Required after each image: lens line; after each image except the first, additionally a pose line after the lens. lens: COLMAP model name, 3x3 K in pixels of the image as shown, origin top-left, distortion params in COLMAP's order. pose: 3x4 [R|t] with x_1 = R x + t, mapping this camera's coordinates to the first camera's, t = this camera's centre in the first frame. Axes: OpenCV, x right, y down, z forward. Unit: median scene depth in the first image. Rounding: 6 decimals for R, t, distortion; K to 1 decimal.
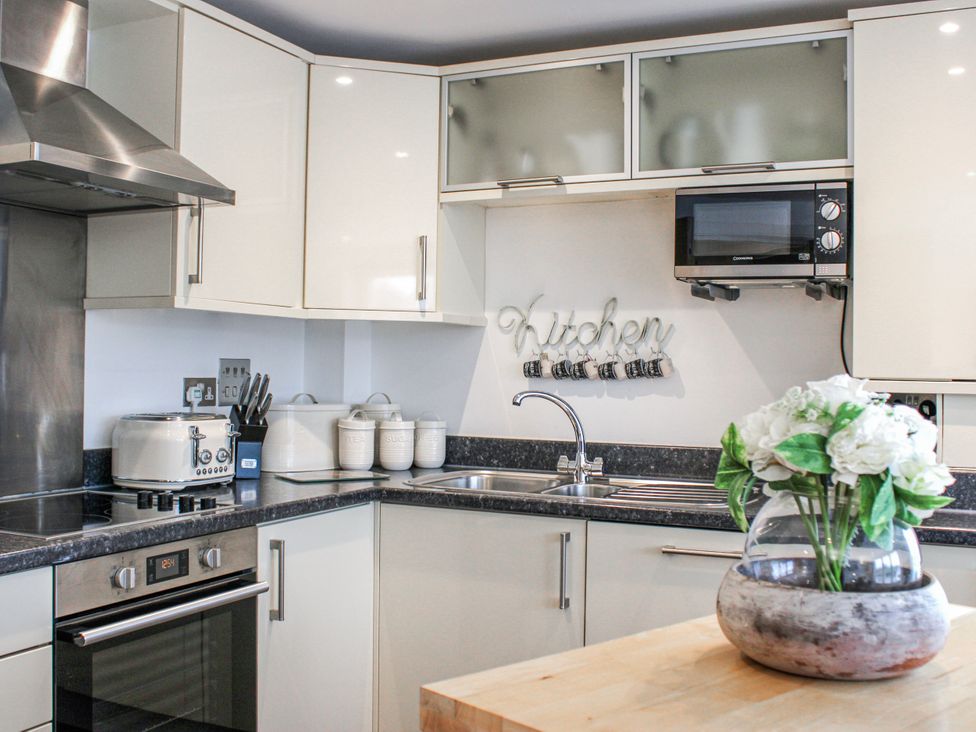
lens RADIAL K [[1022.7, 0, 467.1], [0, 1022.7, 367.4], [0, 0, 1]] dist [-0.143735, 0.127529]
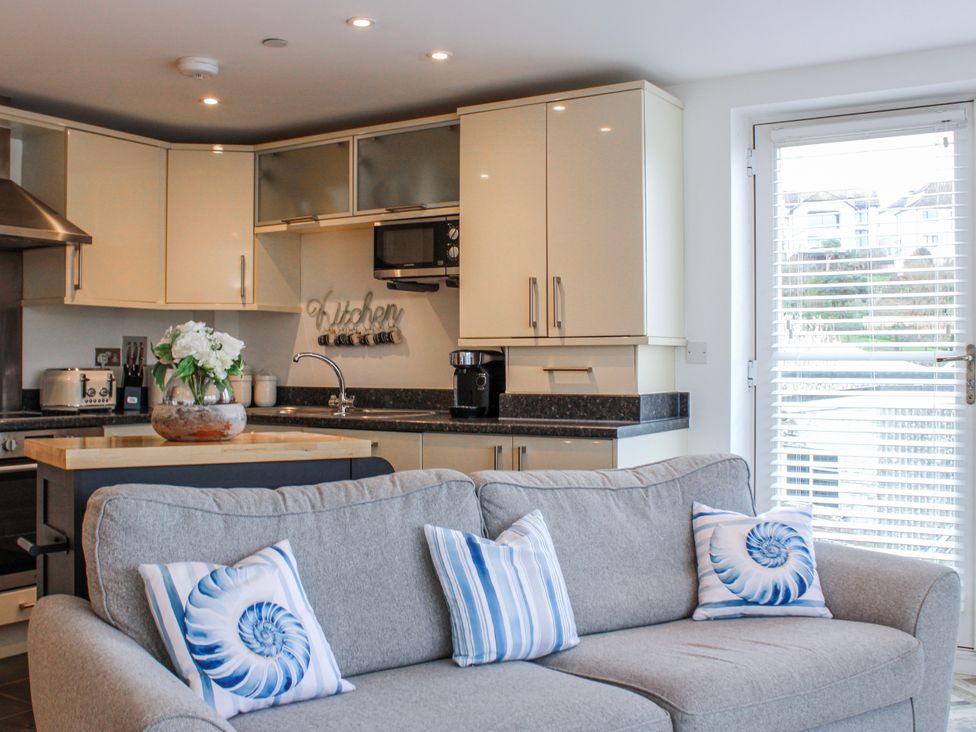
lens RADIAL K [[1023.1, 0, 488.0], [0, 1023.1, 366.0], [0, 0, 1]] dist [-0.151228, 0.145314]
pose [[0.995115, -0.013192, -0.097837, 0.508703], [0.013335, 0.999911, 0.000799, 0.047137], [0.097818, -0.002100, 0.995202, -0.538609]]
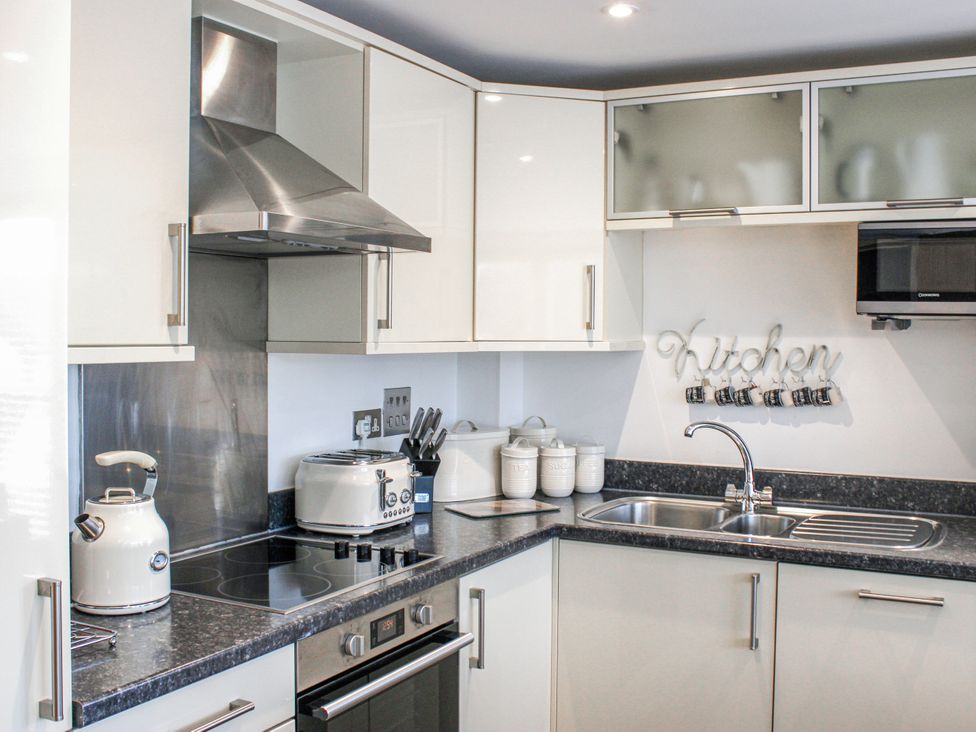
lens RADIAL K [[1023.1, 0, 488.0], [0, 1023.1, 366.0], [0, 0, 1]] dist [-0.151228, 0.145314]
pose [[0.999430, -0.006287, -0.033160, -0.116910], [0.007359, 0.999451, 0.032296, -0.067318], [0.032939, -0.032521, 0.998928, 0.005904]]
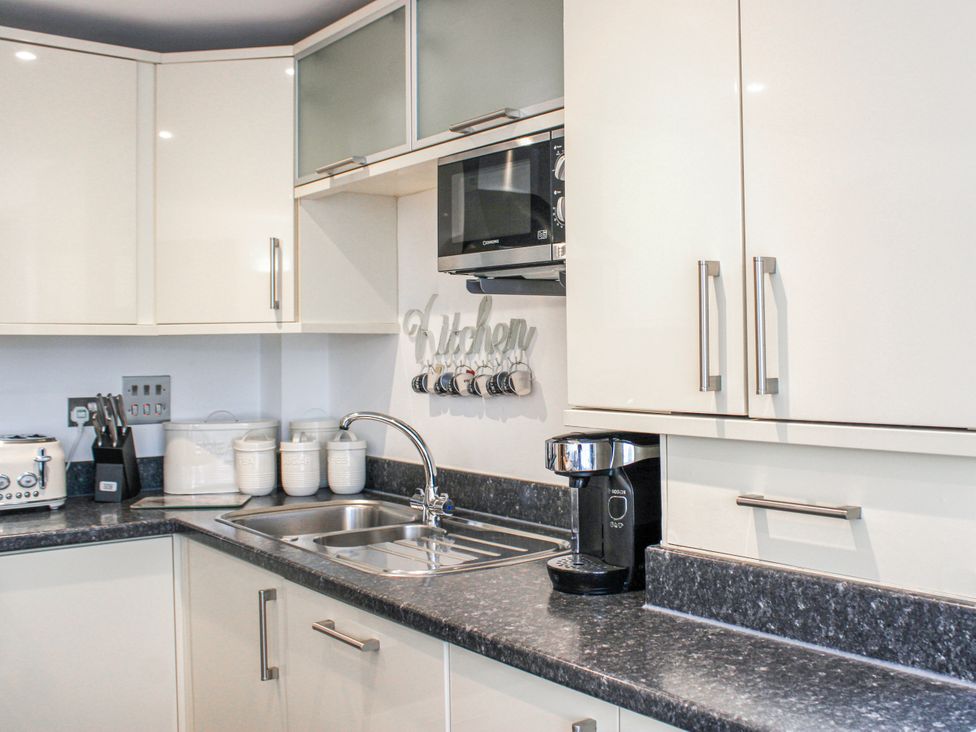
lens RADIAL K [[1034.0, 0, 556.6], [0, 1034.0, 363.1], [0, 0, 1]] dist [-0.158541, 0.192931]
pose [[0.913167, -0.017114, -0.407226, 0.577386], [0.022000, 0.999731, 0.007317, -0.021198], [0.406991, -0.015640, 0.913298, 0.297597]]
